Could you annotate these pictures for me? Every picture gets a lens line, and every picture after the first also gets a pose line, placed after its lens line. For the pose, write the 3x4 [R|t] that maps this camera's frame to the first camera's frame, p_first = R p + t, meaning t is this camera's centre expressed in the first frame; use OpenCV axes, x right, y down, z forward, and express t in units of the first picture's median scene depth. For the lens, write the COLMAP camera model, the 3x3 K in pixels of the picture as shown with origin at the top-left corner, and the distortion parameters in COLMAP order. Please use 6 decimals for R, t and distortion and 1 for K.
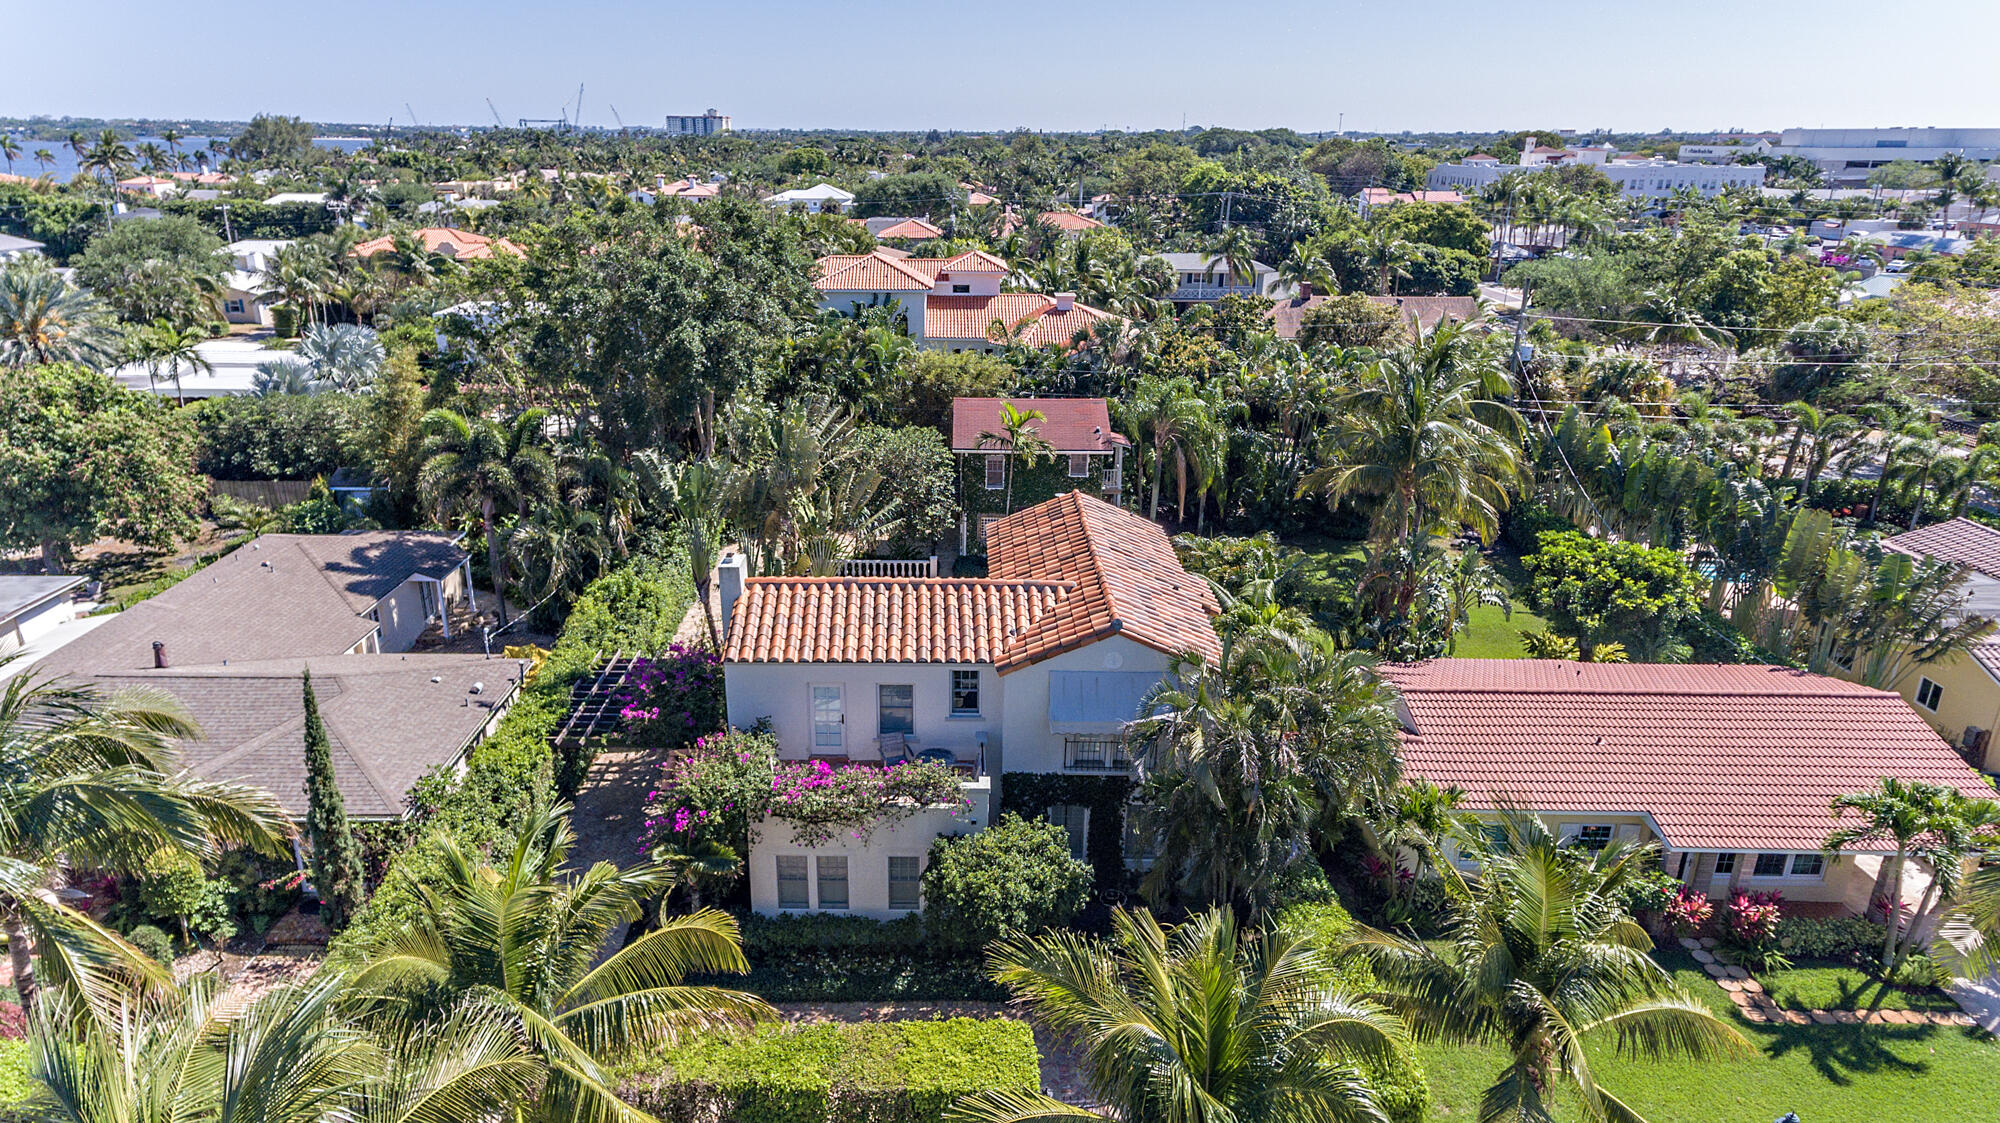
lens RADIAL K [[1169.1, 0, 964.3], [0, 1169.1, 561.9], [0, 0, 1]] dist [0.020847, 0.003583]
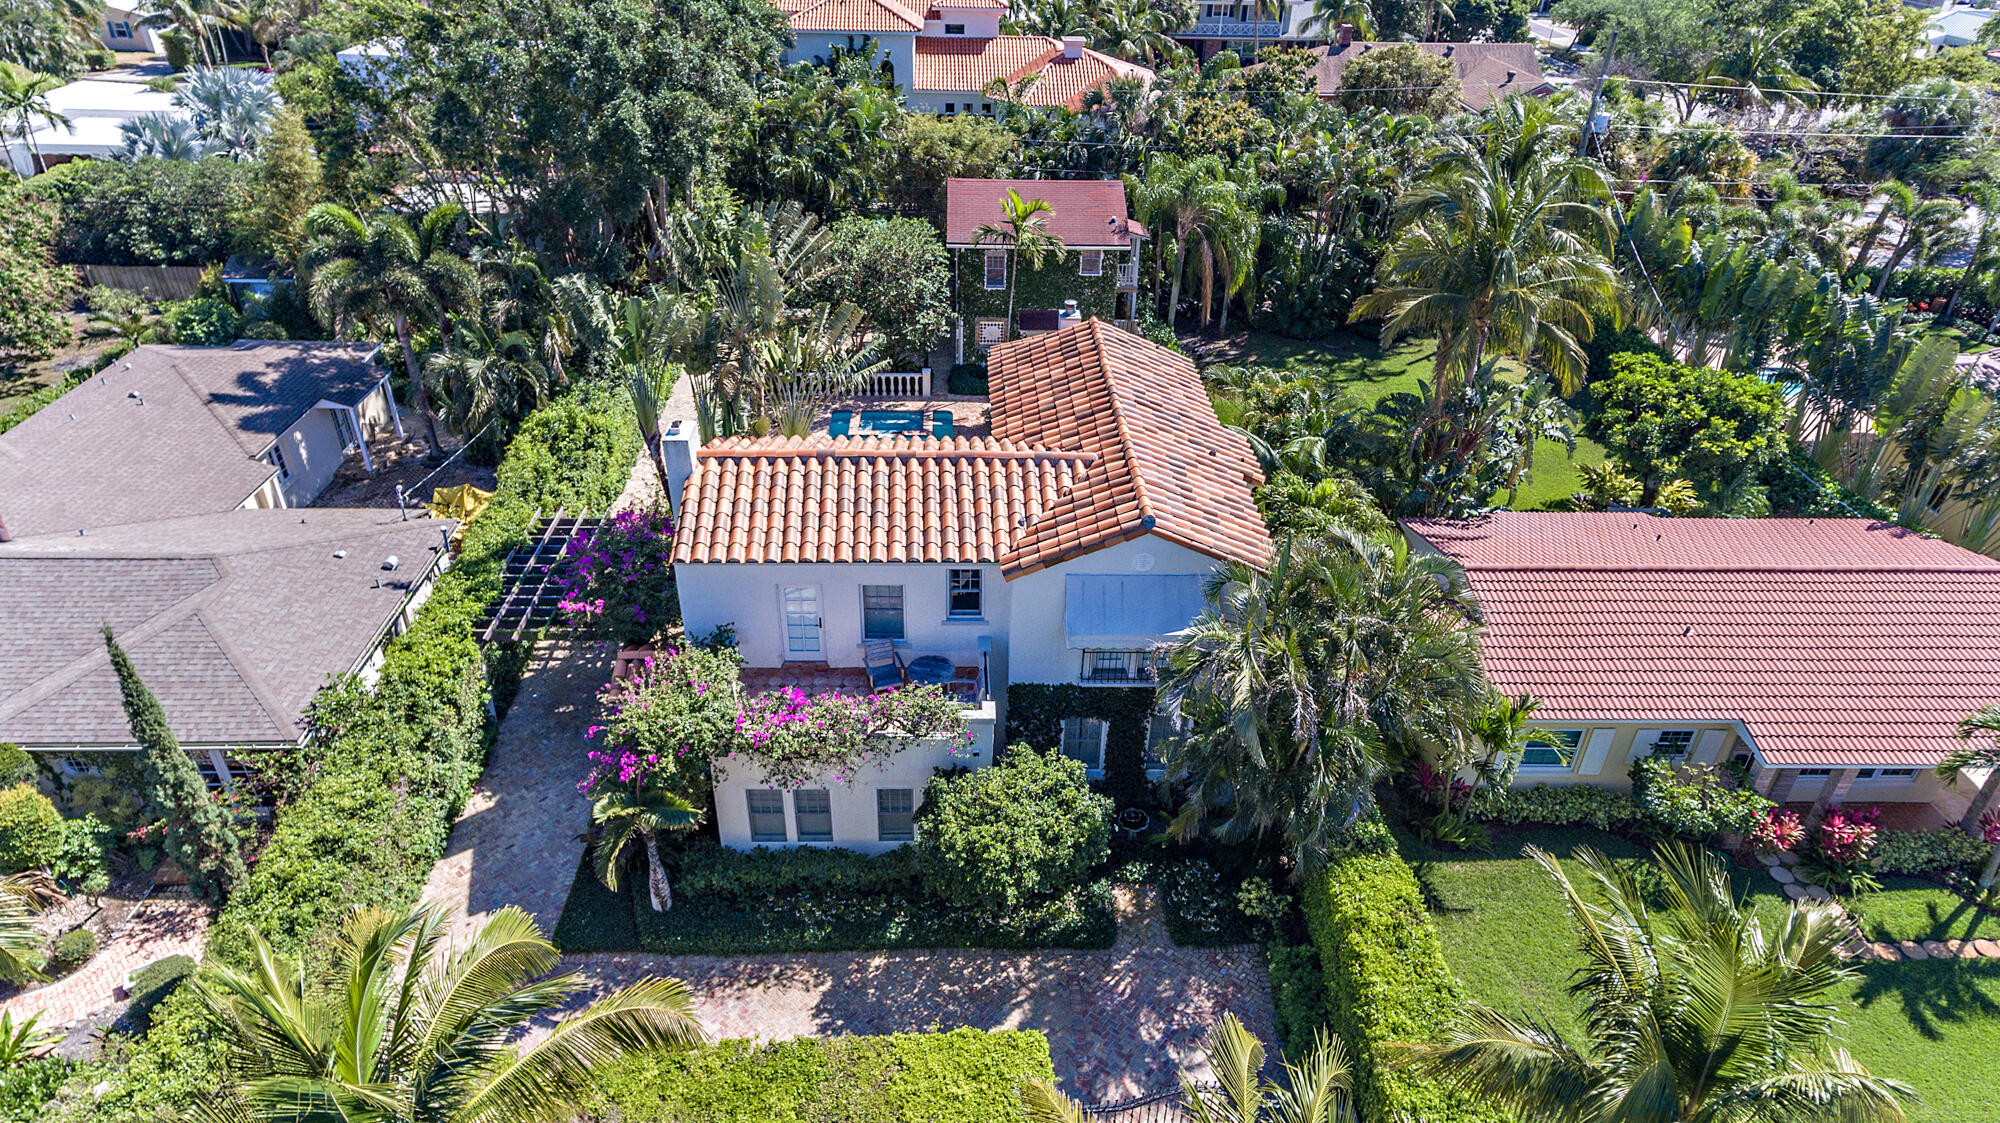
lens RADIAL K [[1169.1, 0, 998.7], [0, 1169.1, 557.6], [0, 0, 1]] dist [0.024802, -0.001307]
pose [[0.999444, -0.005716, 0.032848, -0.001886], [-0.001237, 0.978159, 0.207854, -0.067108], [-0.033319, -0.207779, 0.977608, 0.136034]]
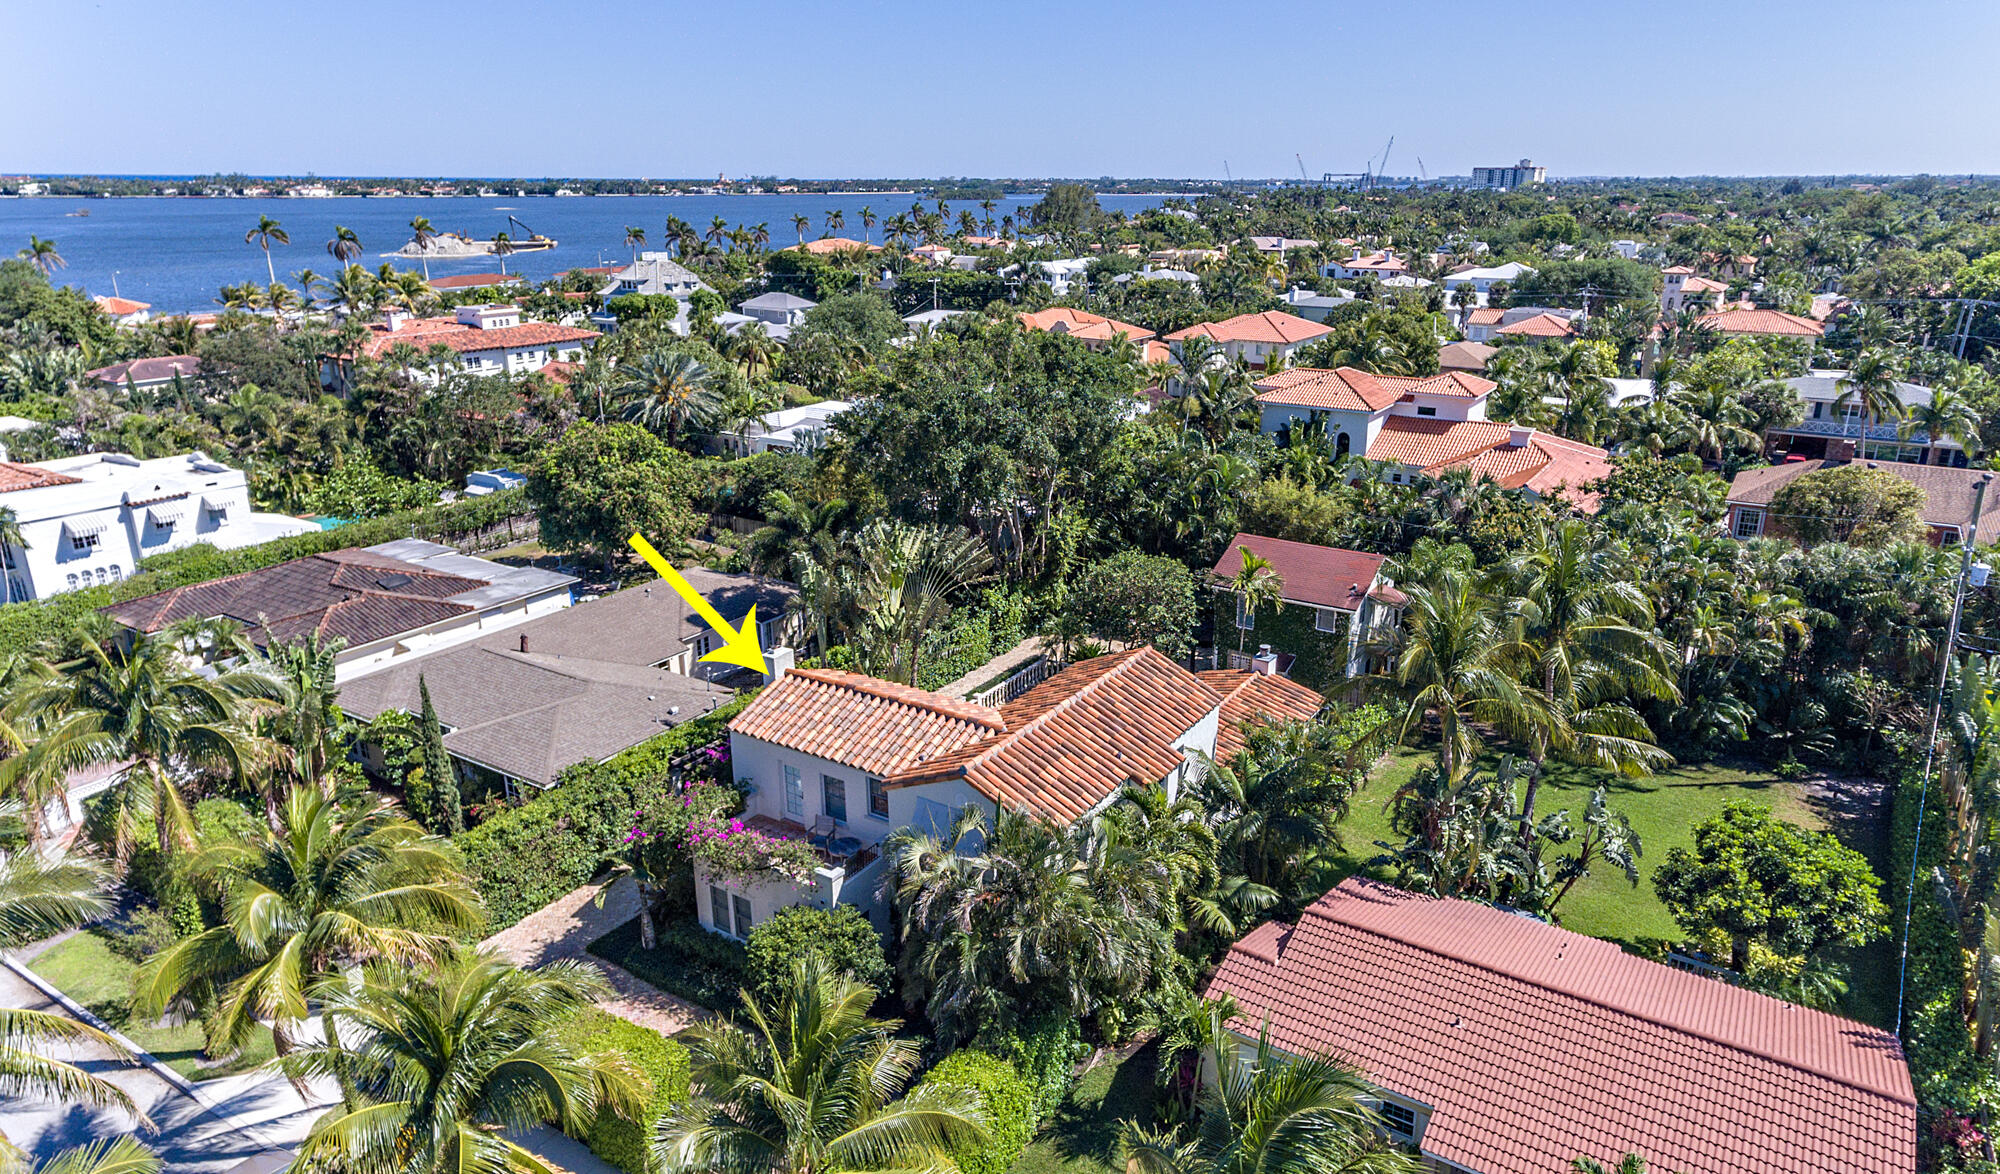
lens RADIAL K [[1224.2, 0, 1025.8], [0, 1224.2, 585.2], [0, 0, 1]] dist [0.025710, -0.000954]
pose [[0.849380, 0.158416, -0.503446, 0.542210], [-0.177713, 0.984033, 0.009814, -0.105148], [0.496962, 0.081133, 0.863971, -0.012949]]
